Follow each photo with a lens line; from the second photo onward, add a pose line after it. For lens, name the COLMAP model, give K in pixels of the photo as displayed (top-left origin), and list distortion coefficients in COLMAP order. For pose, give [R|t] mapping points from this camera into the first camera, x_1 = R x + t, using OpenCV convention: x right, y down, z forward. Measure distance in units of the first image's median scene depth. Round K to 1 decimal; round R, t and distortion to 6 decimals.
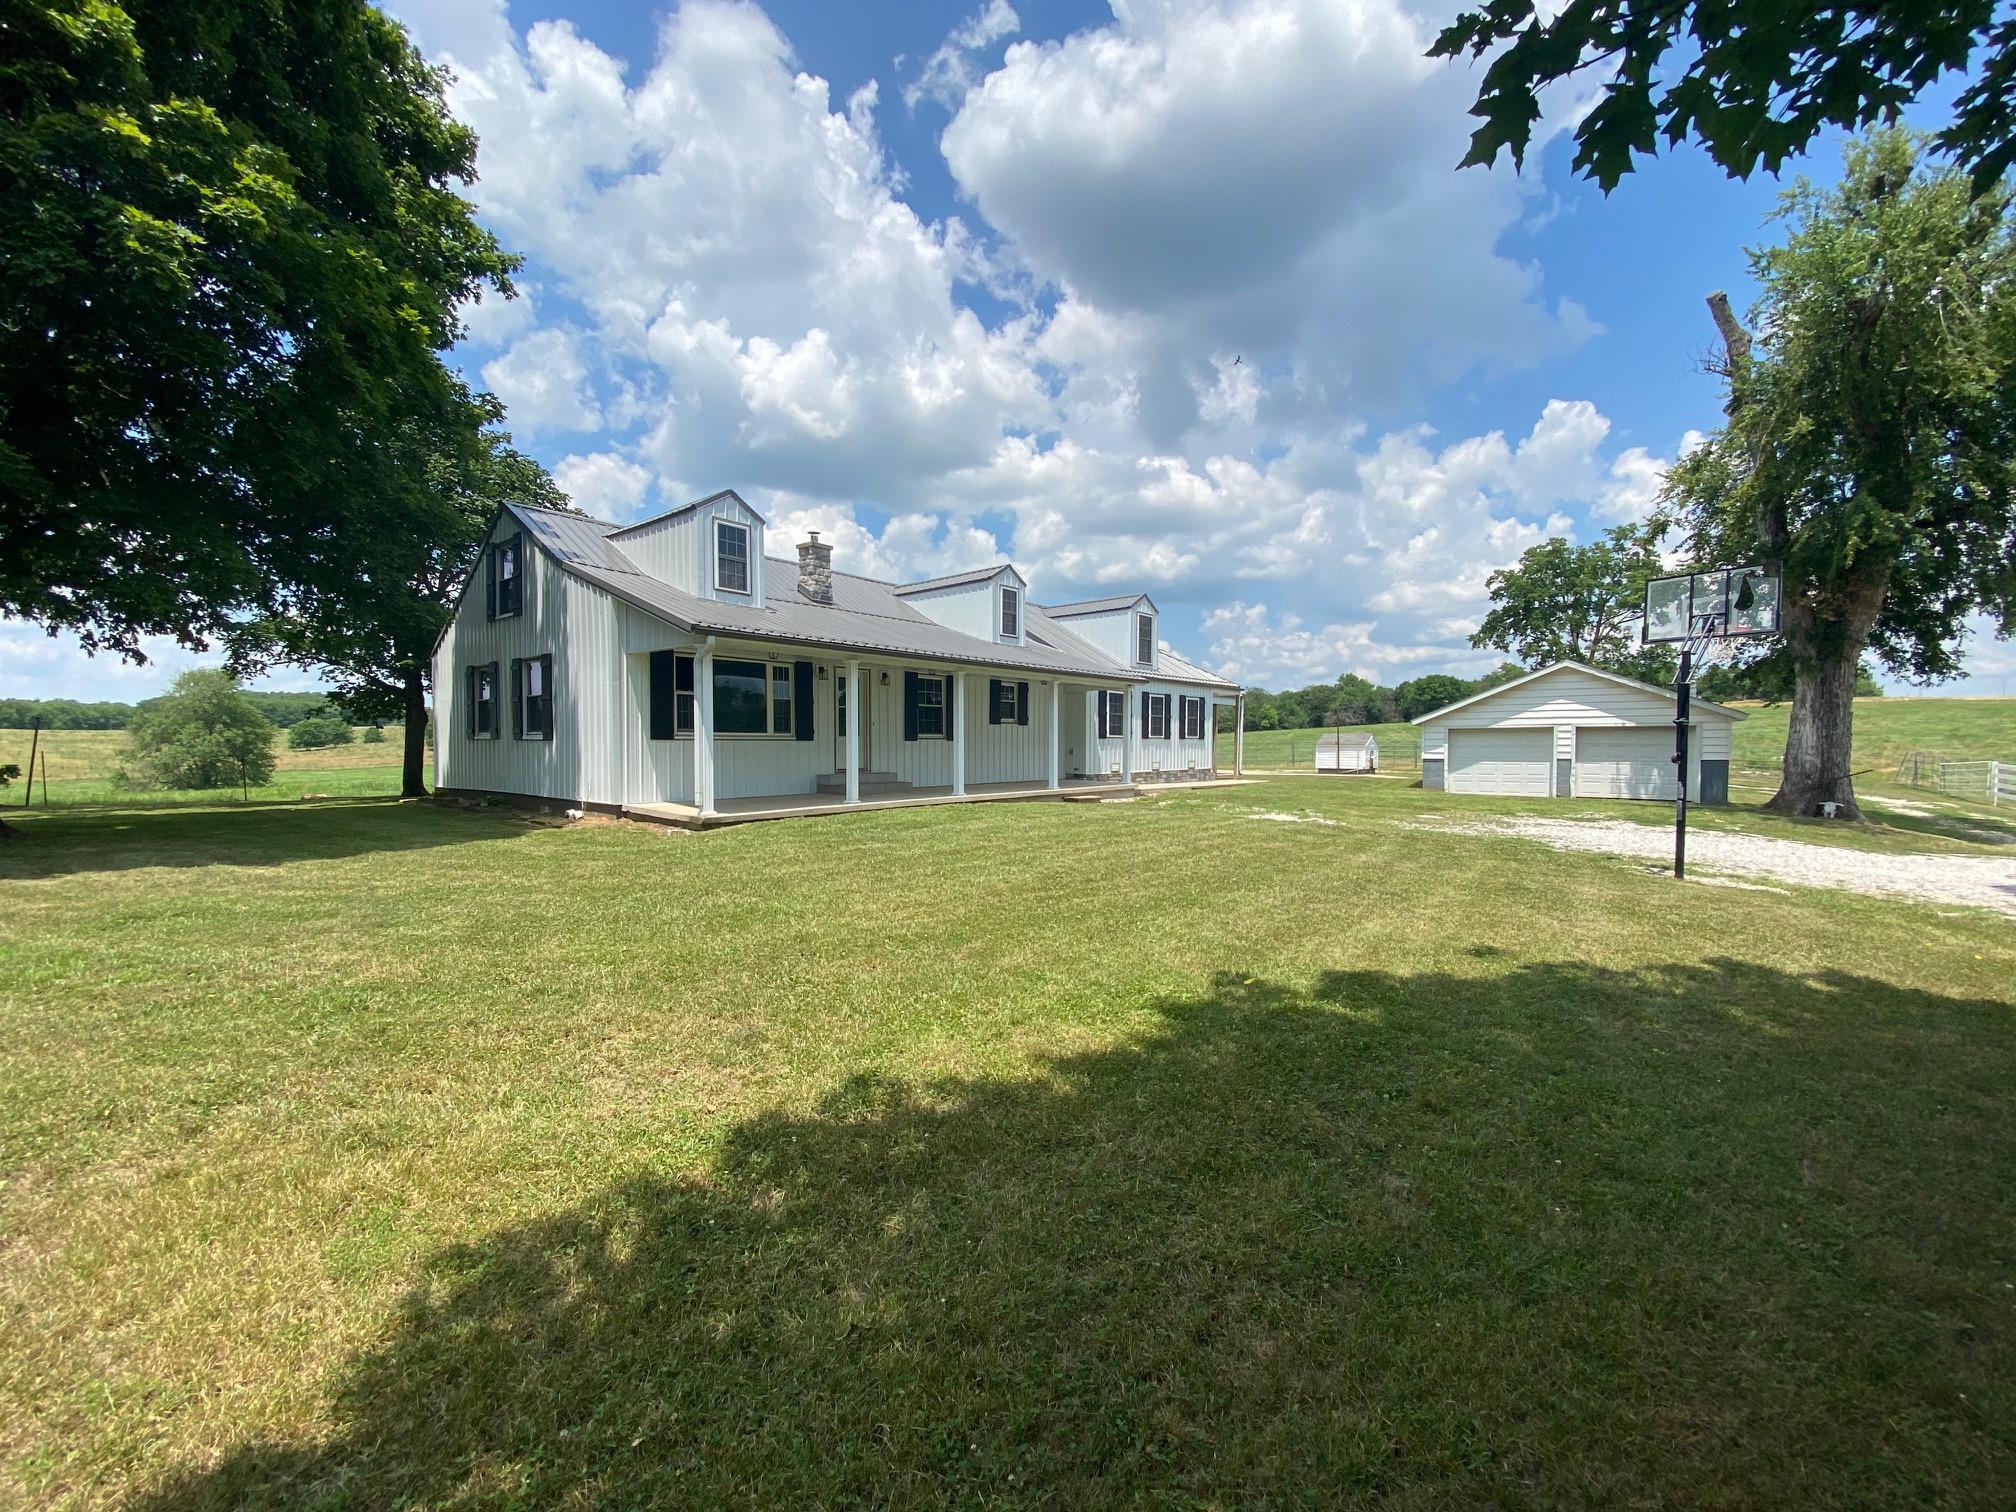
lens RADIAL K [[807.7, 0, 1014.4], [0, 807.7, 764.2], [0, 0, 1]] dist [0.019551, -0.026349]
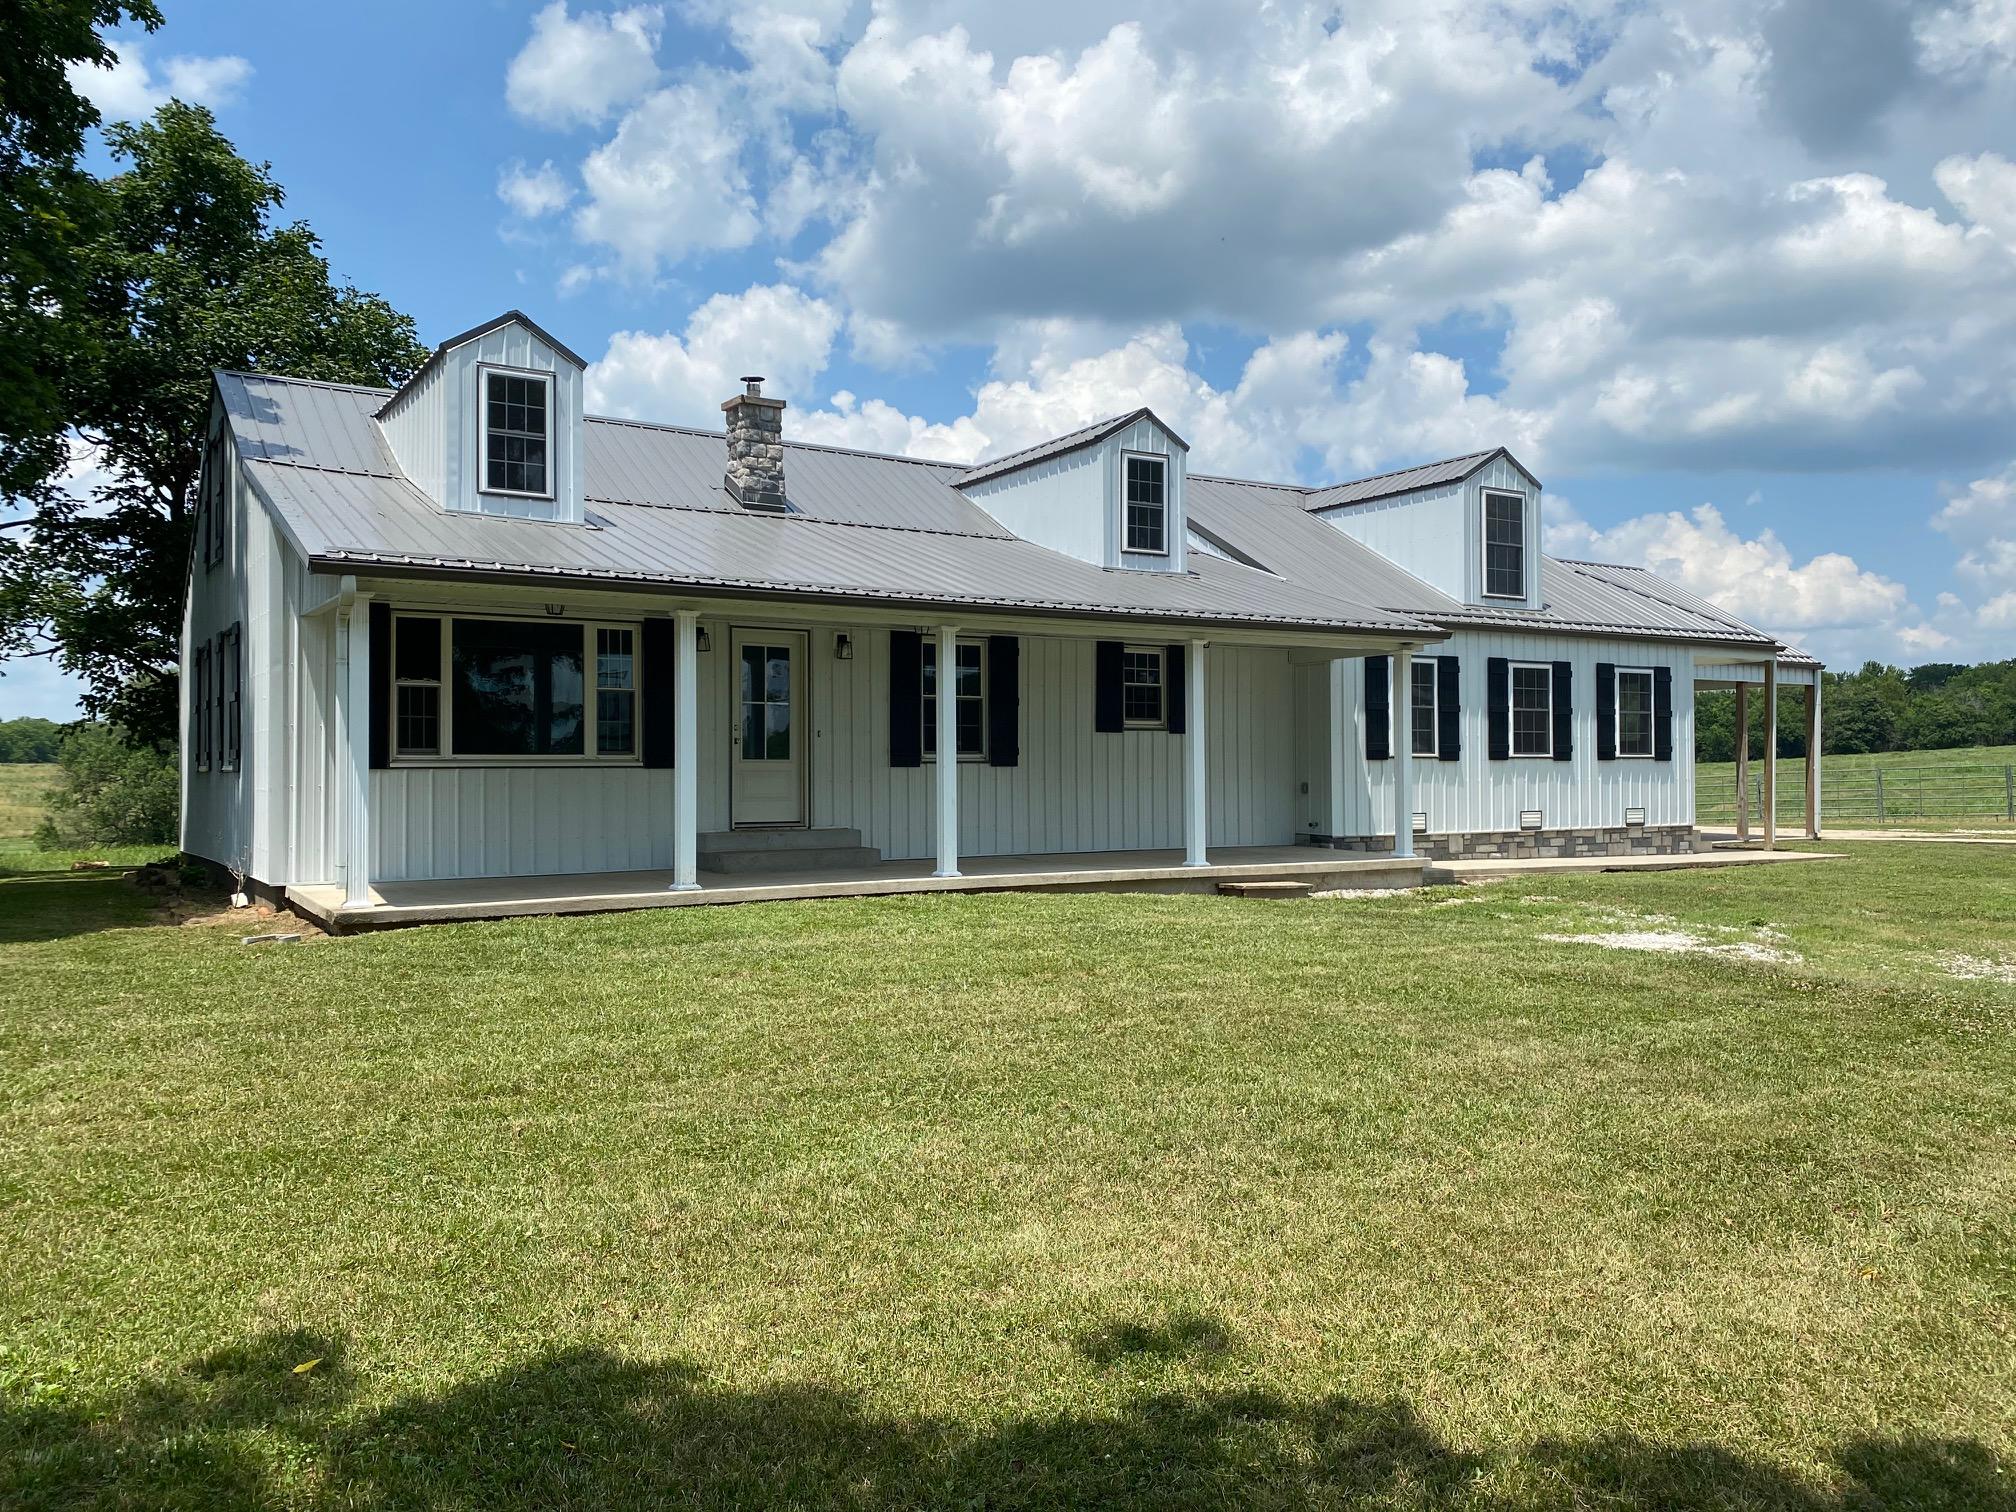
lens RADIAL K [[1545.6, 0, 1008.0], [0, 1545.6, 756.0], [0, 0, 1]] dist [-0.002210, -0.006241]
pose [[0.950173, -0.010559, -0.311544, 0.166285], [-0.001418, 0.999269, -0.038192, 0.000077], [0.311720, 0.036731, 0.949464, 0.073936]]
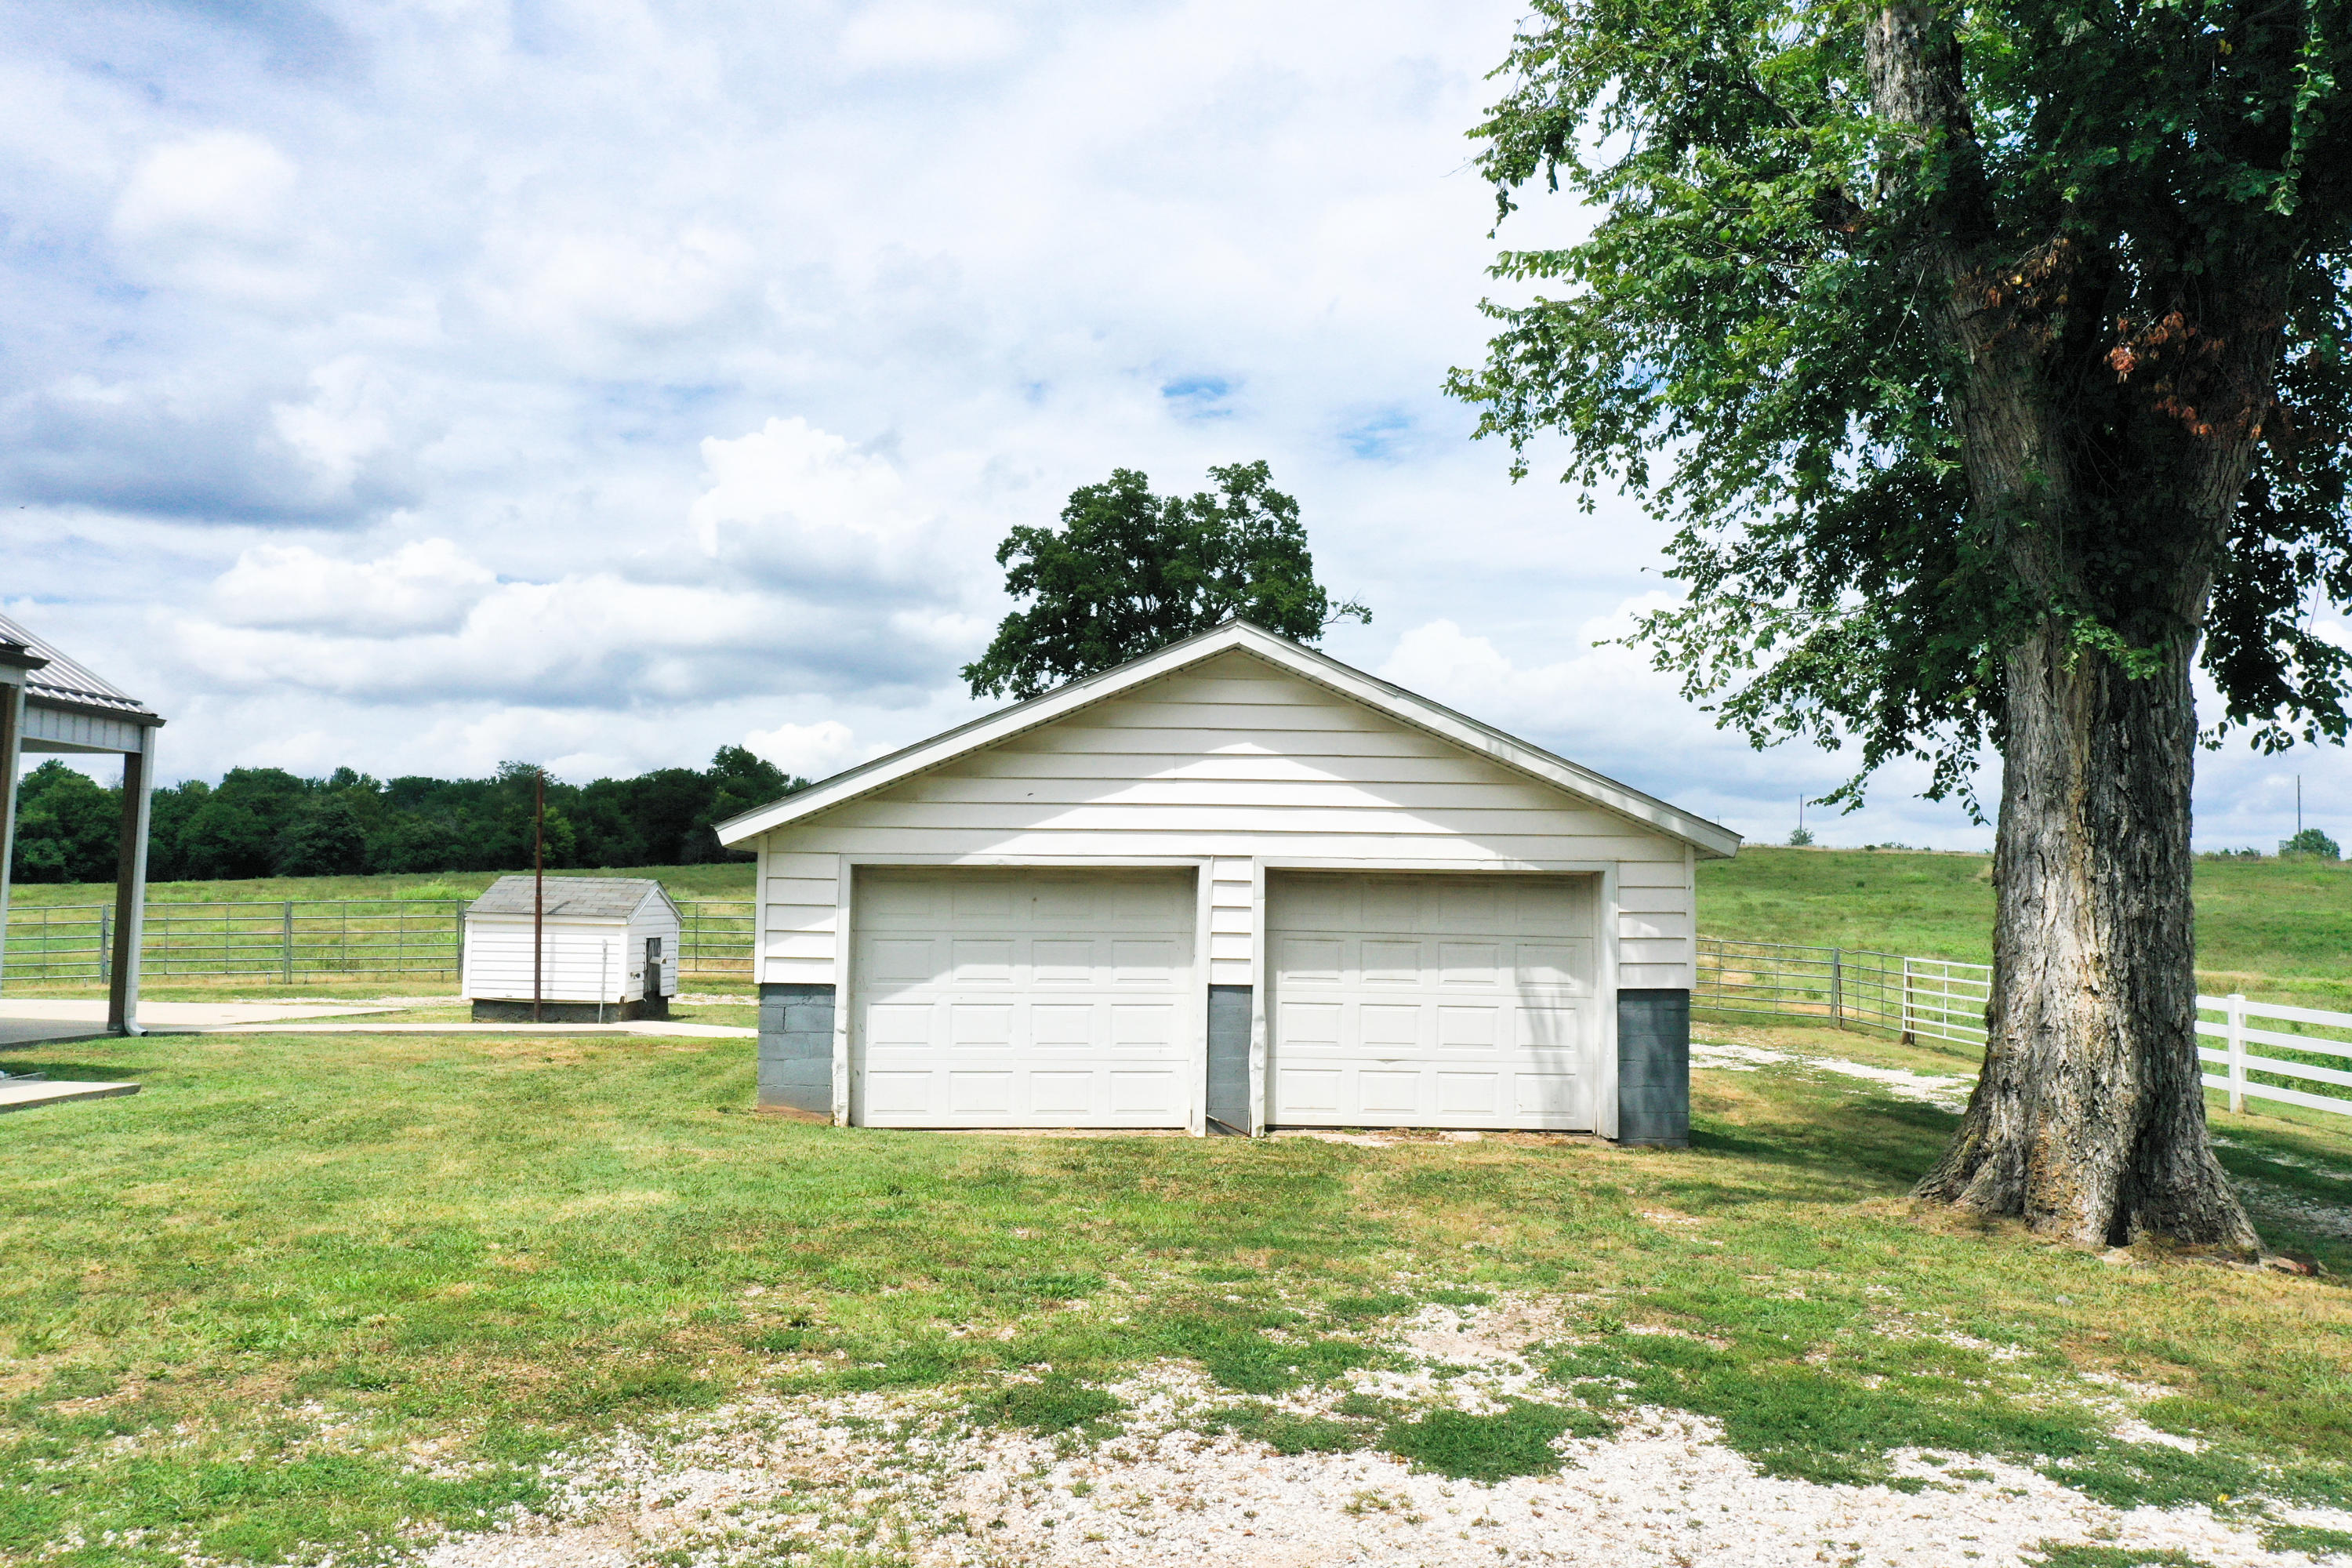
lens RADIAL K [[1832.1, 0, 1176.0], [0, 1832.1, 784.0], [0, 0, 1]] dist [-0.030352, 0.003008]
pose [[0.812532, 0.049614, 0.580801, 0.294090], [0.002194, 0.996104, -0.088161, -0.019004], [-0.582912, 0.072908, 0.809258, 0.492358]]
